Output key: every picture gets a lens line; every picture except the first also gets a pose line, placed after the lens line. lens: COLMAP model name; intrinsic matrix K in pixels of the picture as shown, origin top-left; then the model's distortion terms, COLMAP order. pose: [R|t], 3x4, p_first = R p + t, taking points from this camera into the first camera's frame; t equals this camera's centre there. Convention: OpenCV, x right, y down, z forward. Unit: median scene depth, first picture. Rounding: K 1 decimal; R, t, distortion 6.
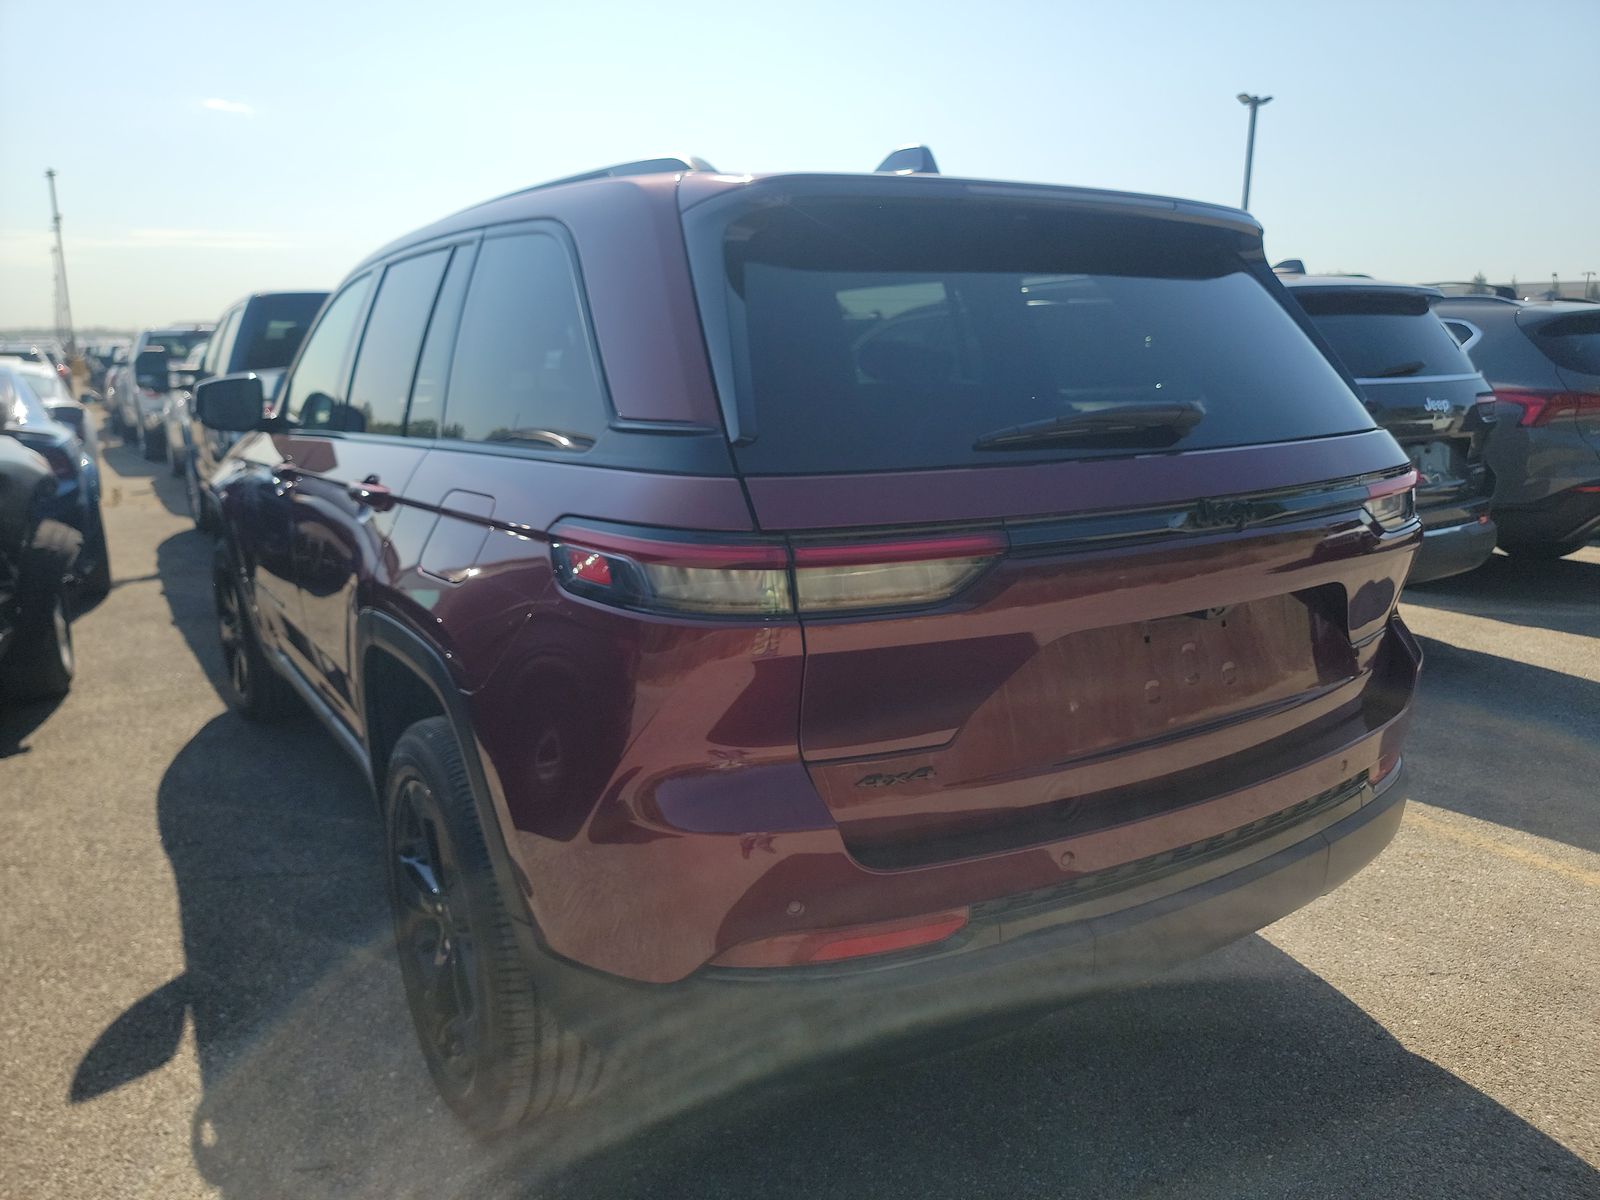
lens RADIAL K [[1114.8, 0, 799.3], [0, 1114.8, 600.3], [0, 0, 1]] dist [0.044736, -0.047027]
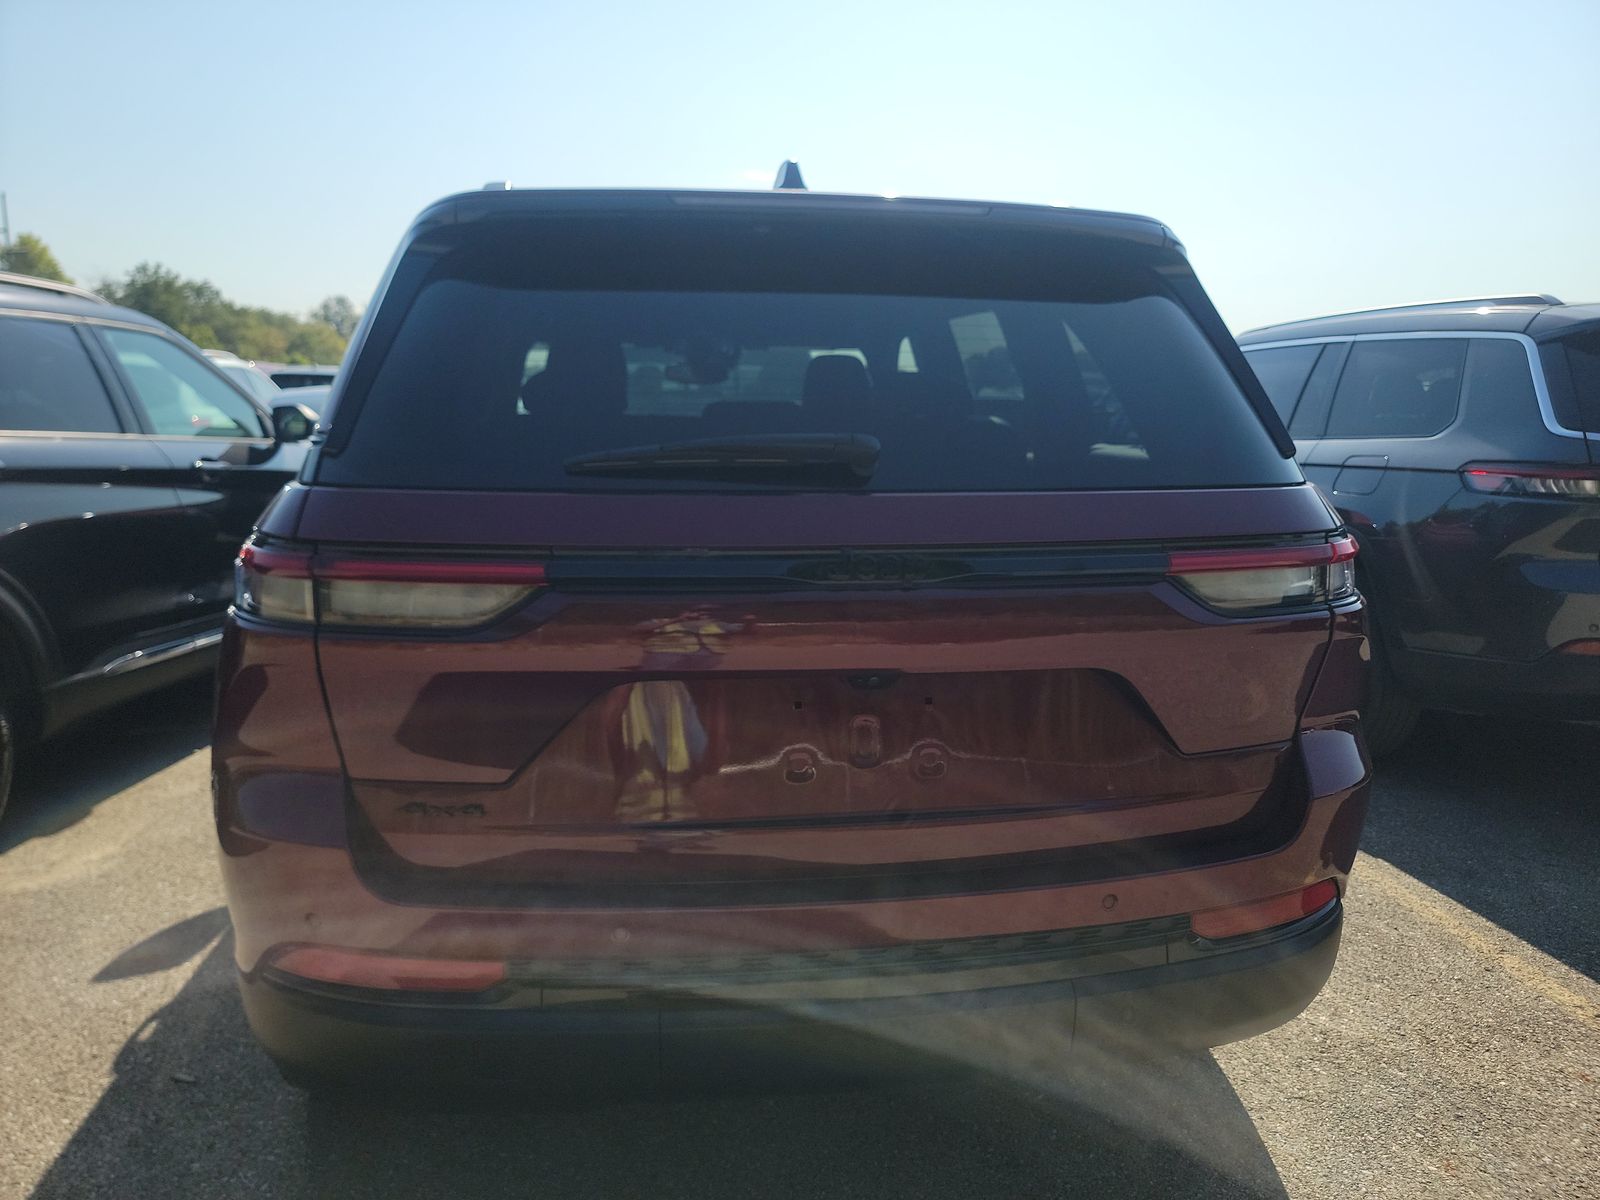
lens RADIAL K [[1114.8, 0, 801.3], [0, 1114.8, 599.6], [0, 0, 1]] dist [0.044736, -0.047027]
pose [[0.918873, 0.093426, -0.383333, 0.529567], [-0.107394, 0.994101, -0.015146, -0.027782], [0.379657, 0.055085, 0.923486, 0.161864]]
